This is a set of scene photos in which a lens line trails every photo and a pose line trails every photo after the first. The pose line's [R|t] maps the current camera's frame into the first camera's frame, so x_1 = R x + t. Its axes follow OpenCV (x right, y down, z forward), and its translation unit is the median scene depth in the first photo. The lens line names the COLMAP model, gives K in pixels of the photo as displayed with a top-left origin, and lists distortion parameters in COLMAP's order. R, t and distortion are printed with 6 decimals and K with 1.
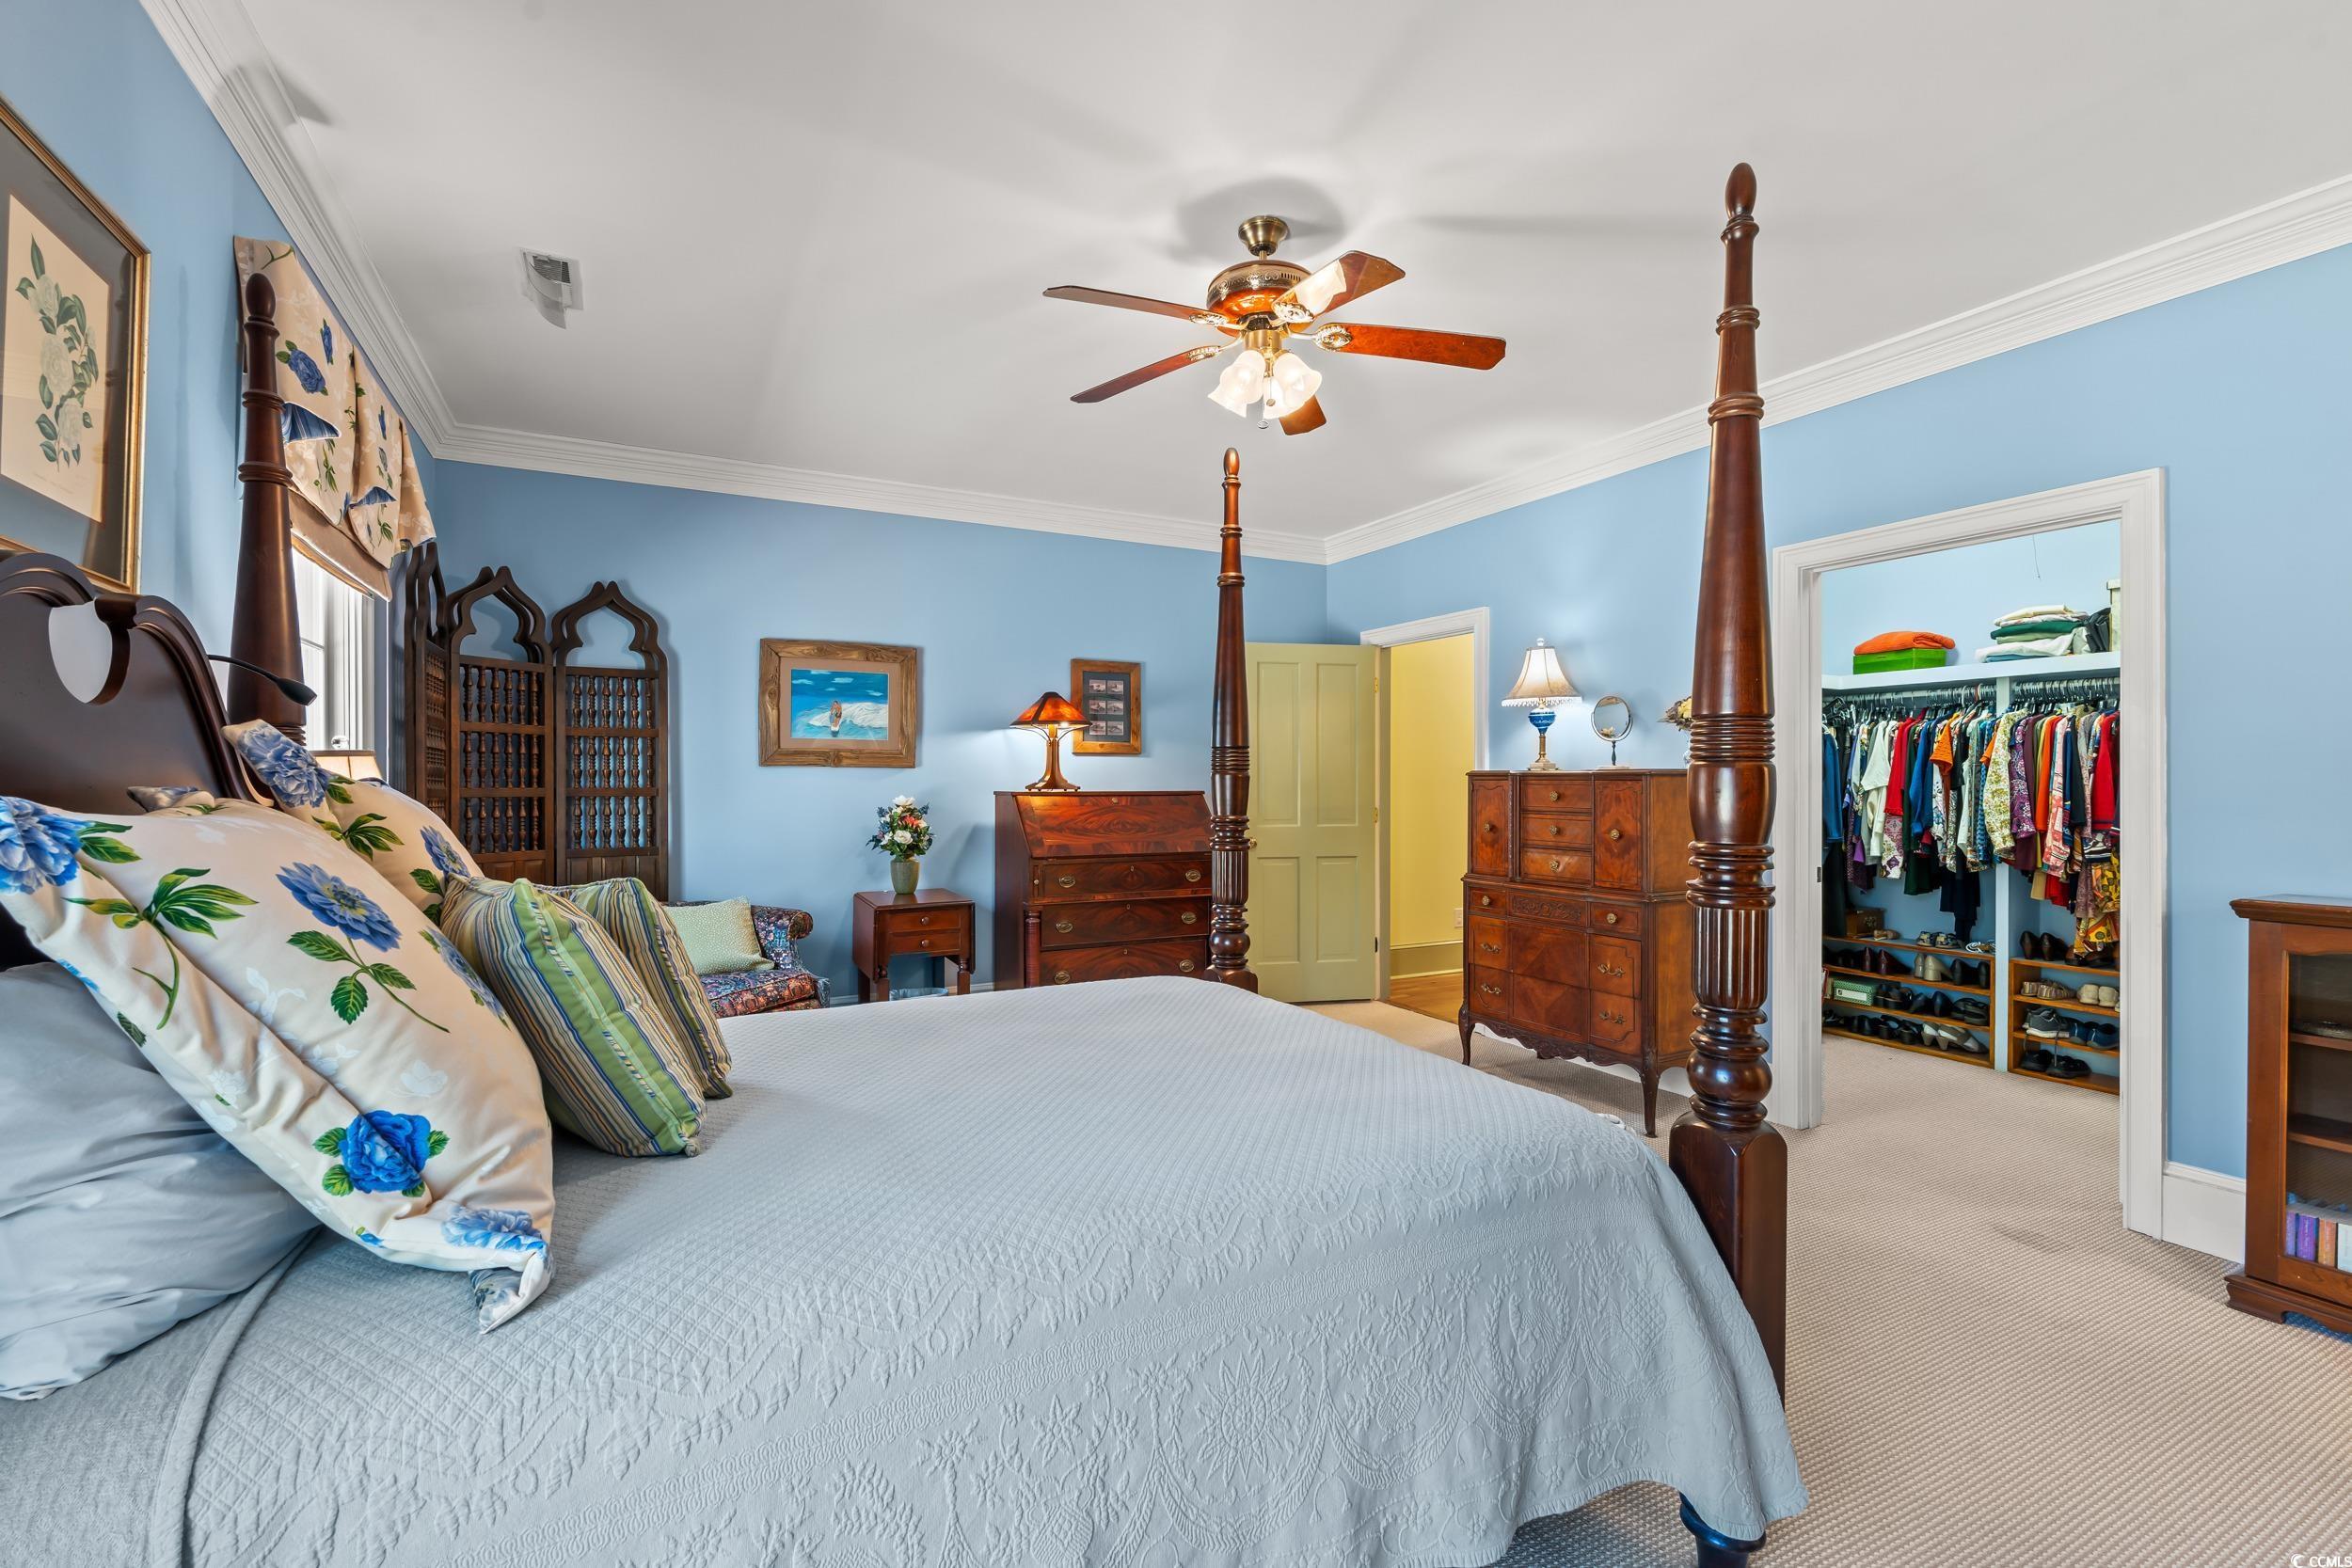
lens RADIAL K [[1031.4, 0, 1182.9], [0, 1031.4, 788.2], [0, 0, 1]] dist [0.002424, 0.000121]
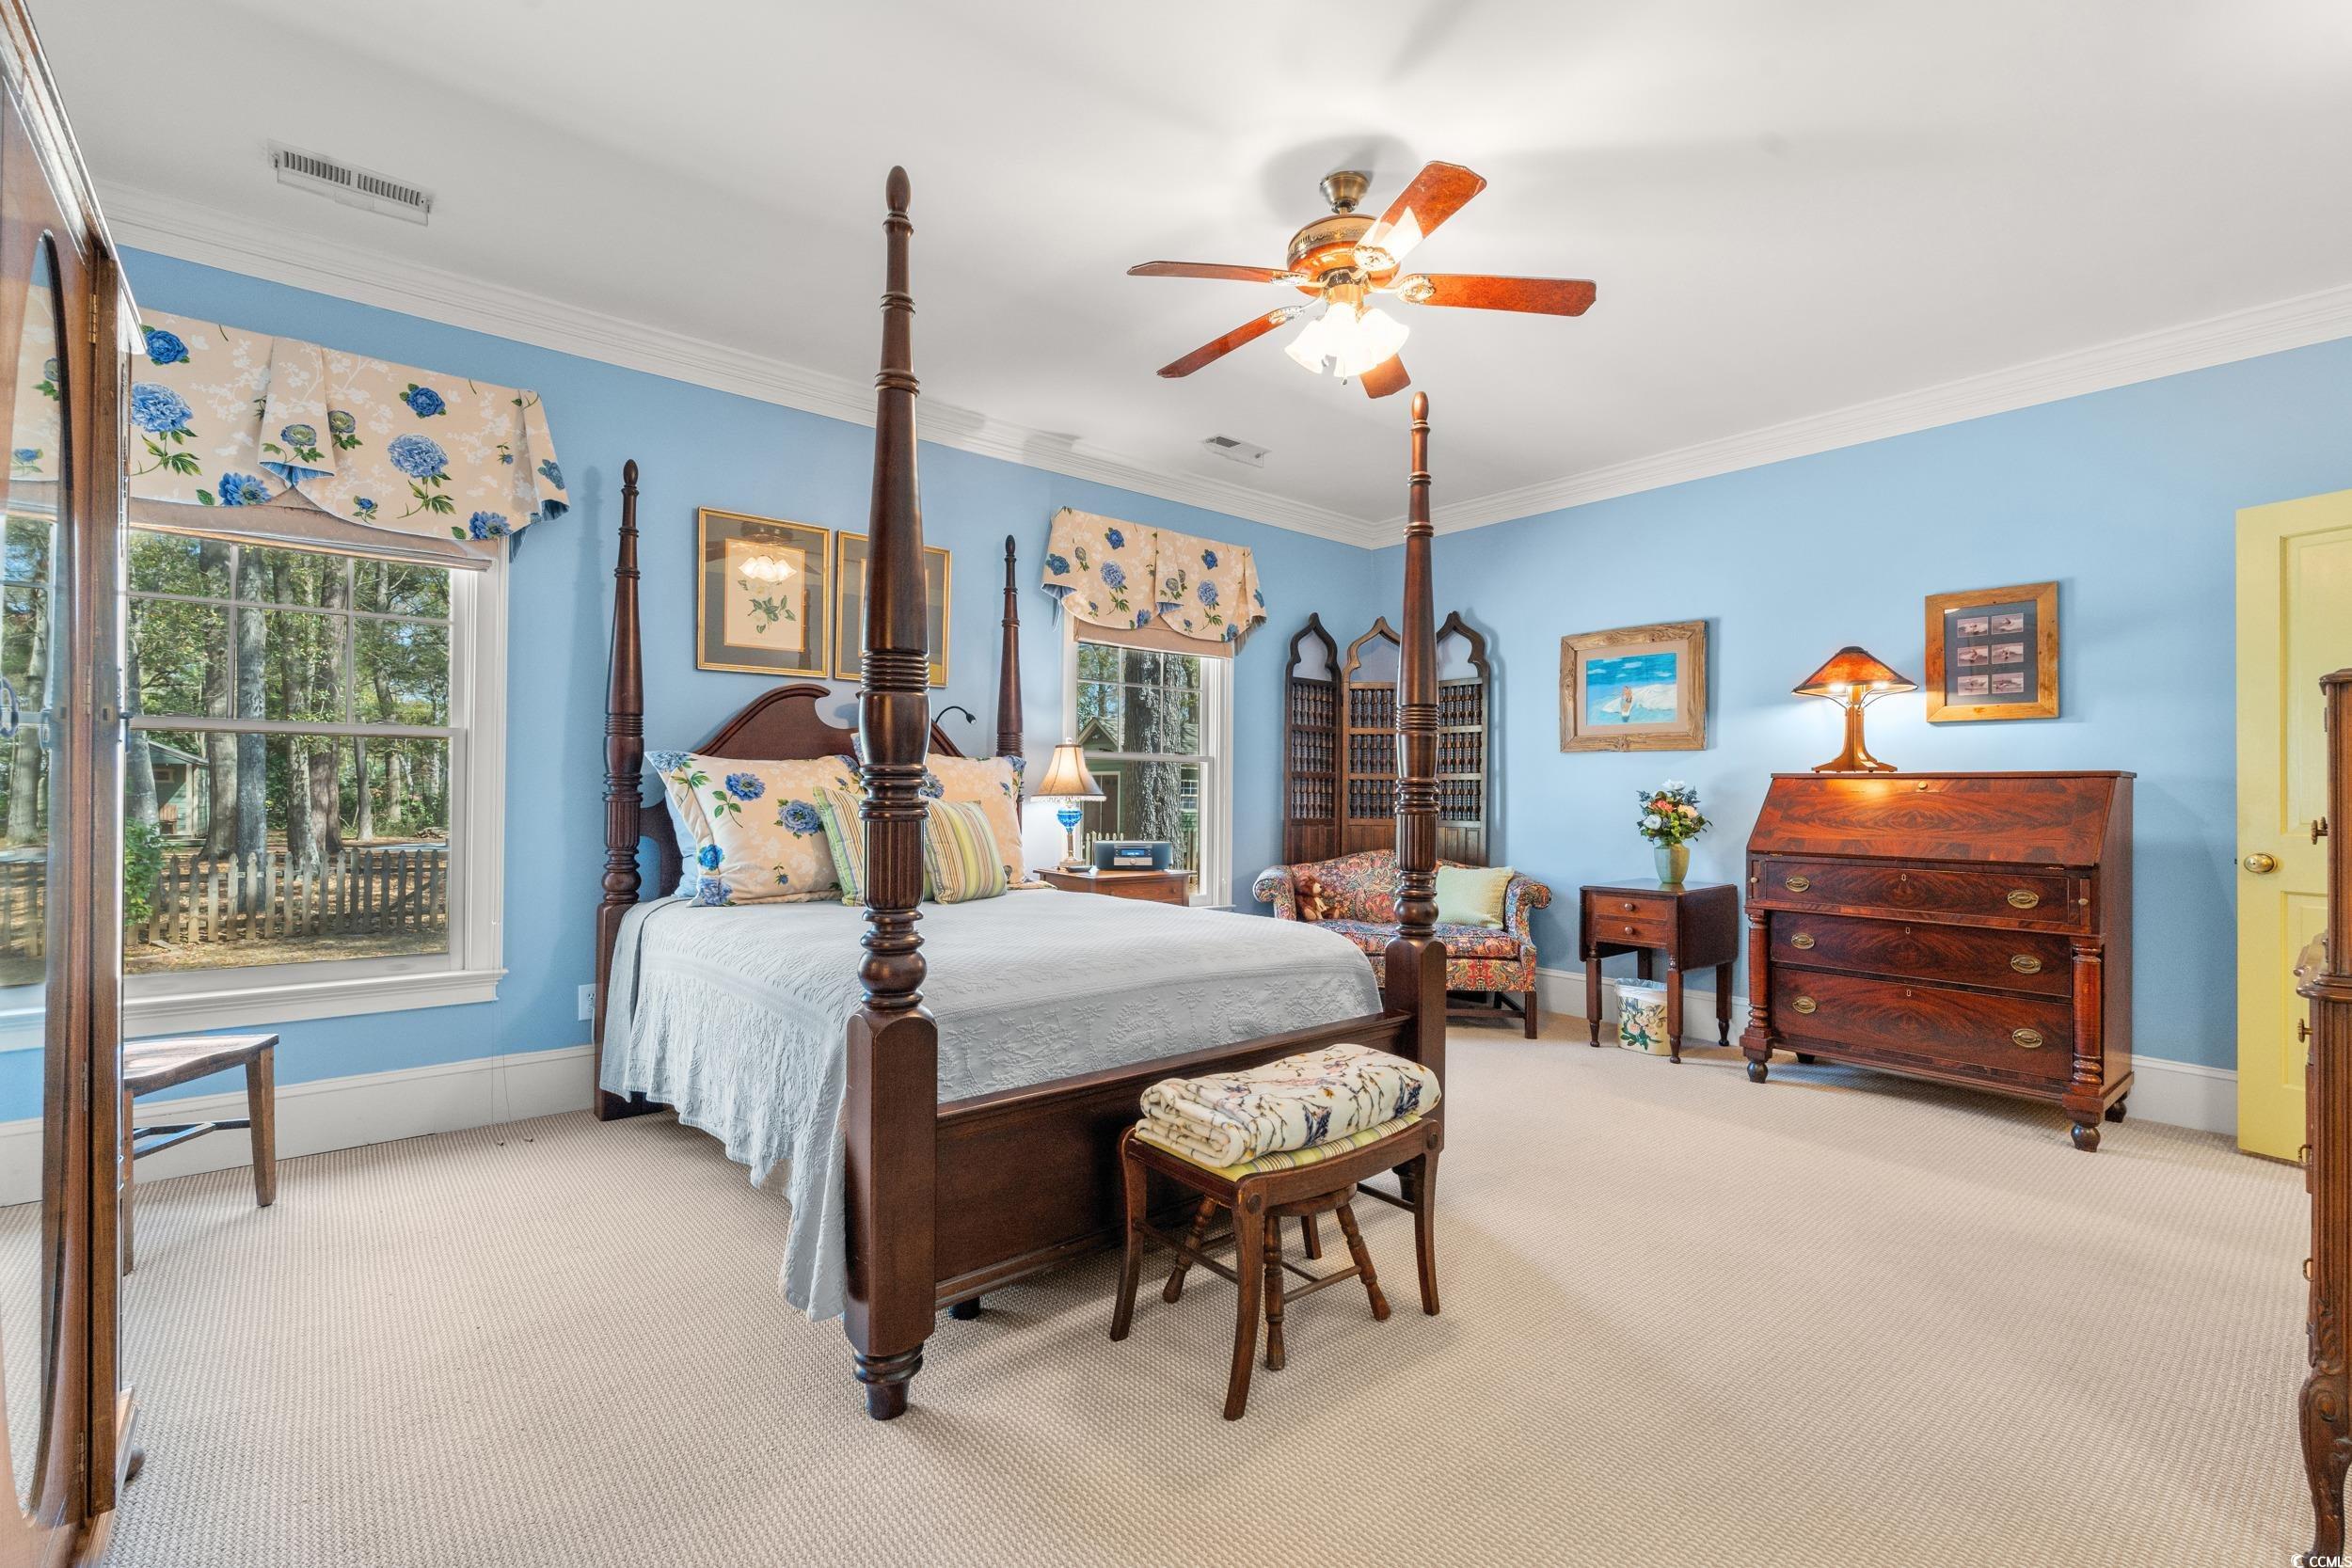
lens RADIAL K [[1031.4, 0, 1173.1], [0, 1031.4, 781.6], [0, 0, 1]] dist [0.002424, 0.000121]
pose [[0.216679, -0.009332, -0.976198, 0.554250], [-0.013631, 0.999828, -0.012583, 0.027715], [0.976148, 0.016033, 0.216514, 0.346987]]
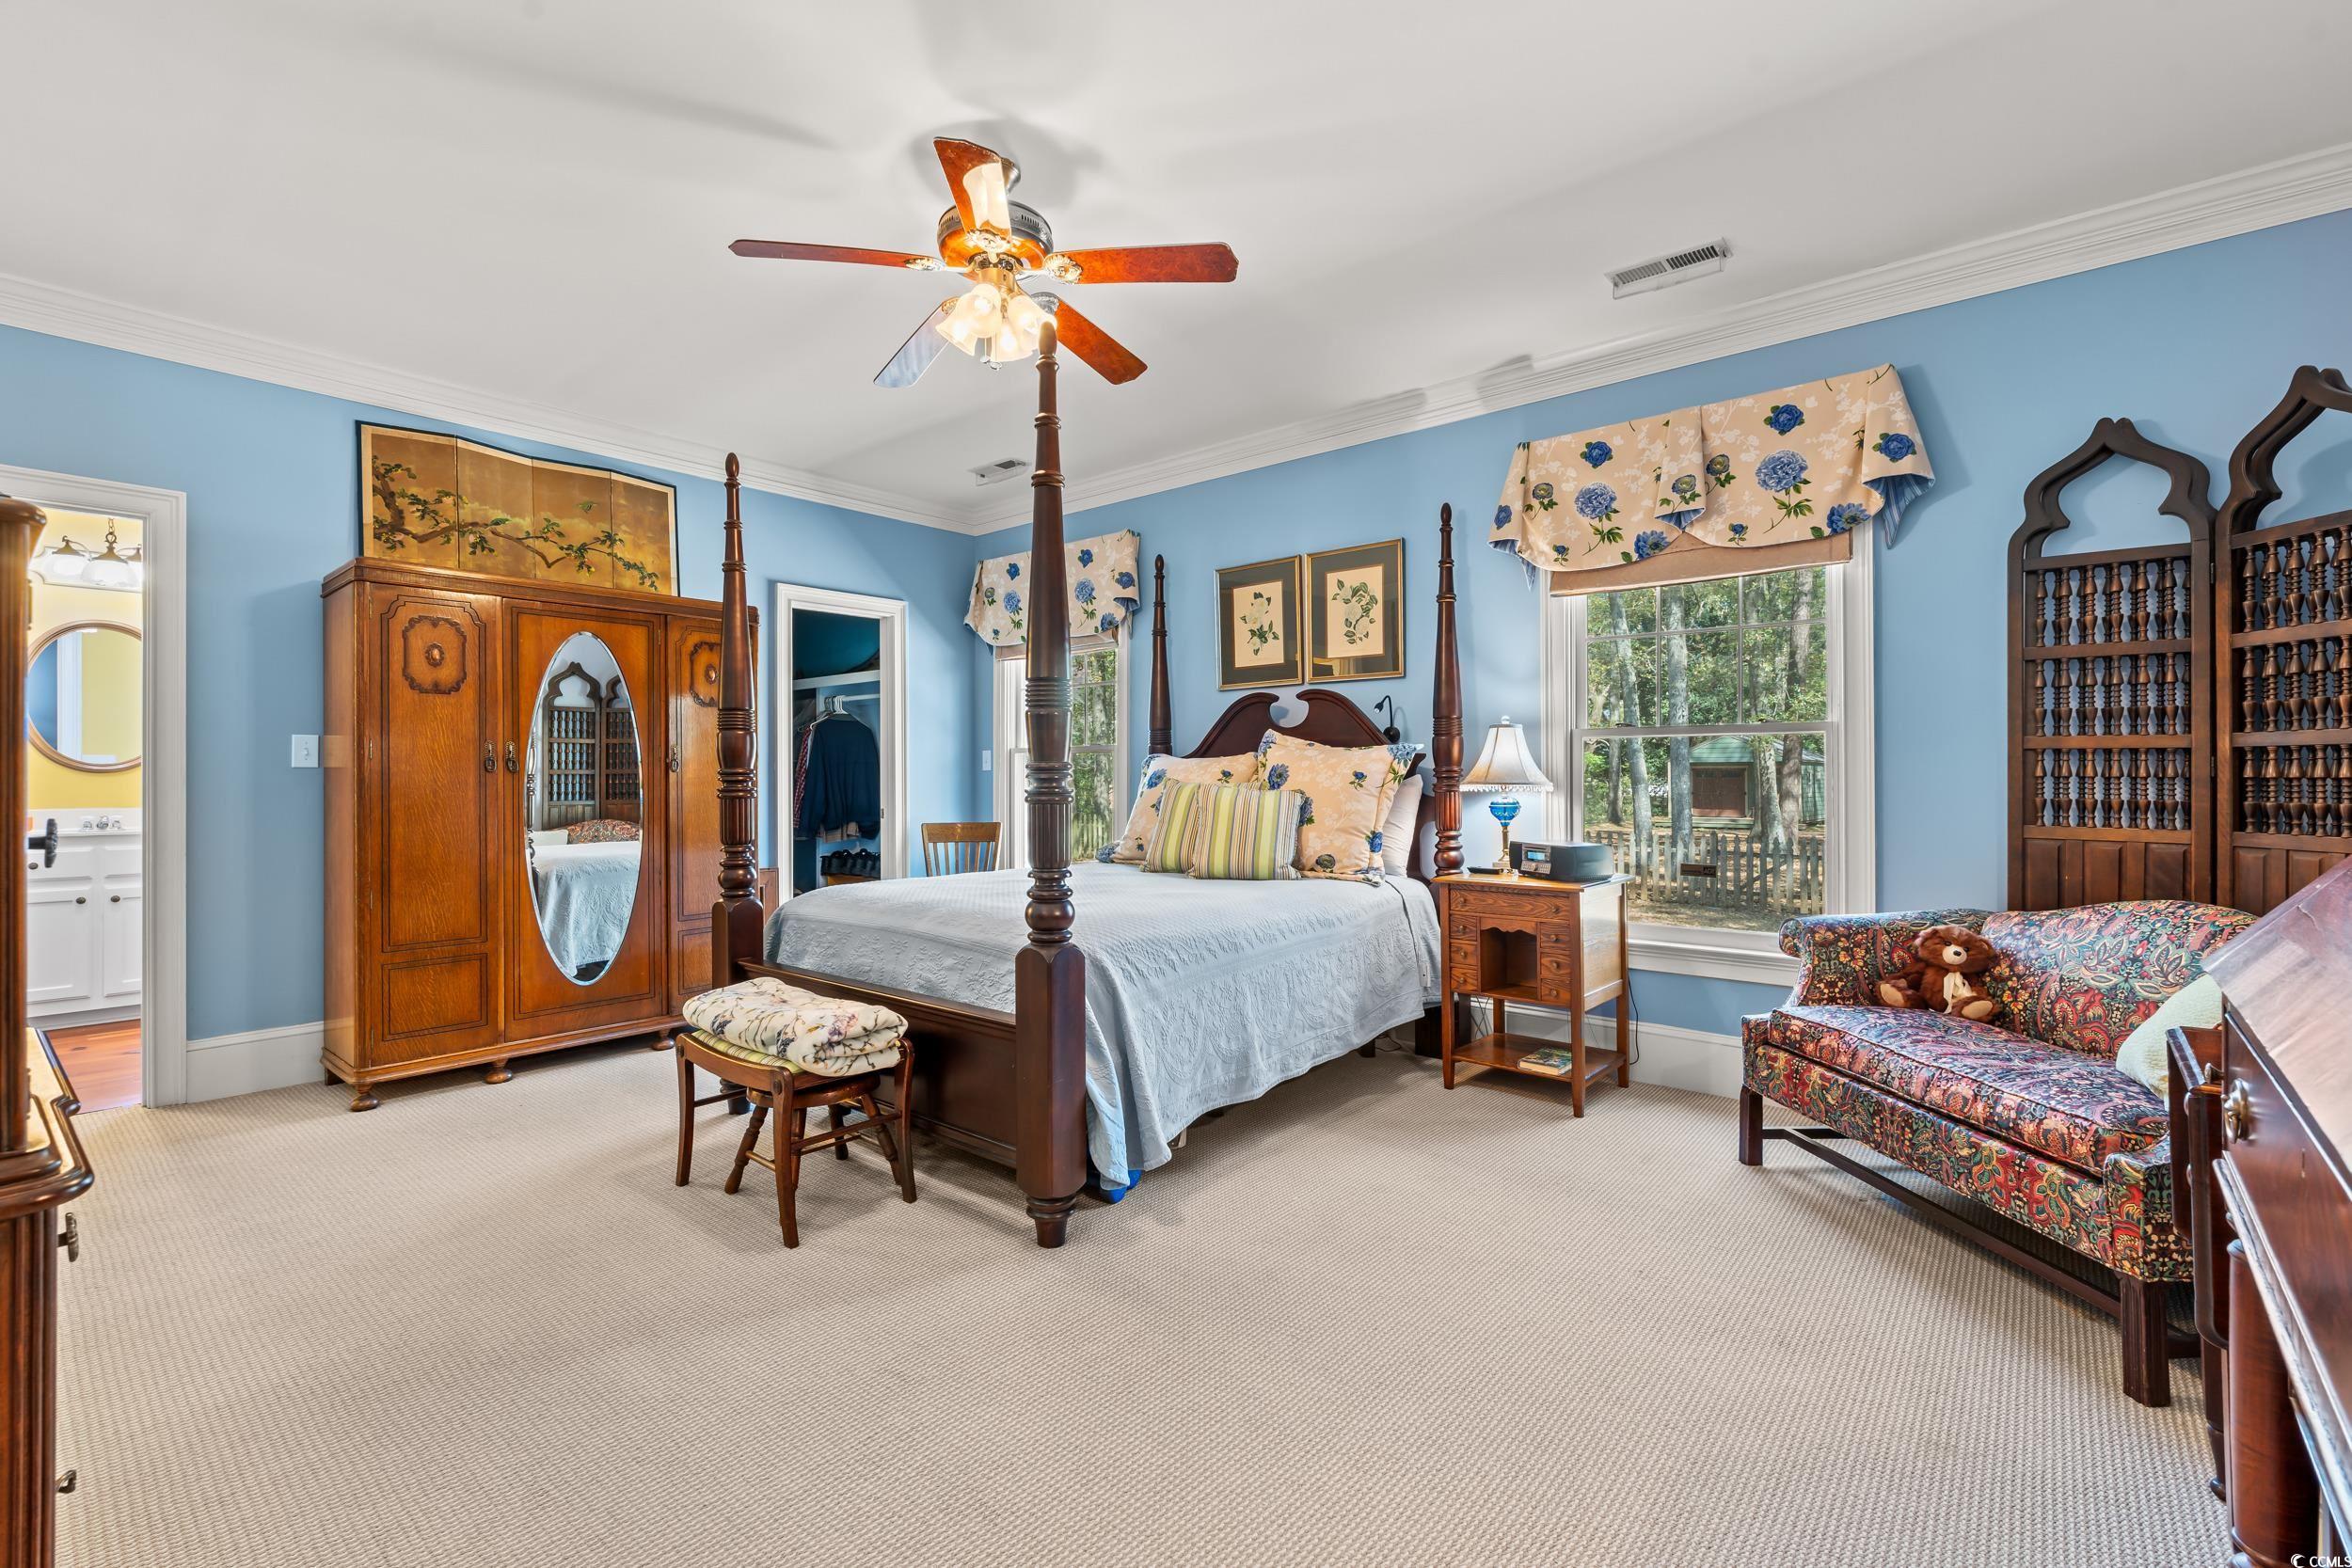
lens RADIAL K [[1031.4, 0, 1166.2], [0, 1031.4, 778.1], [0, 0, 1]] dist [0.002424, 0.000121]
pose [[-0.921859, 0.001339, -0.387524, 0.175663], [-0.000367, 0.999991, 0.004327, 0.021348], [0.387526, 0.004131, -0.921850, 1.077897]]
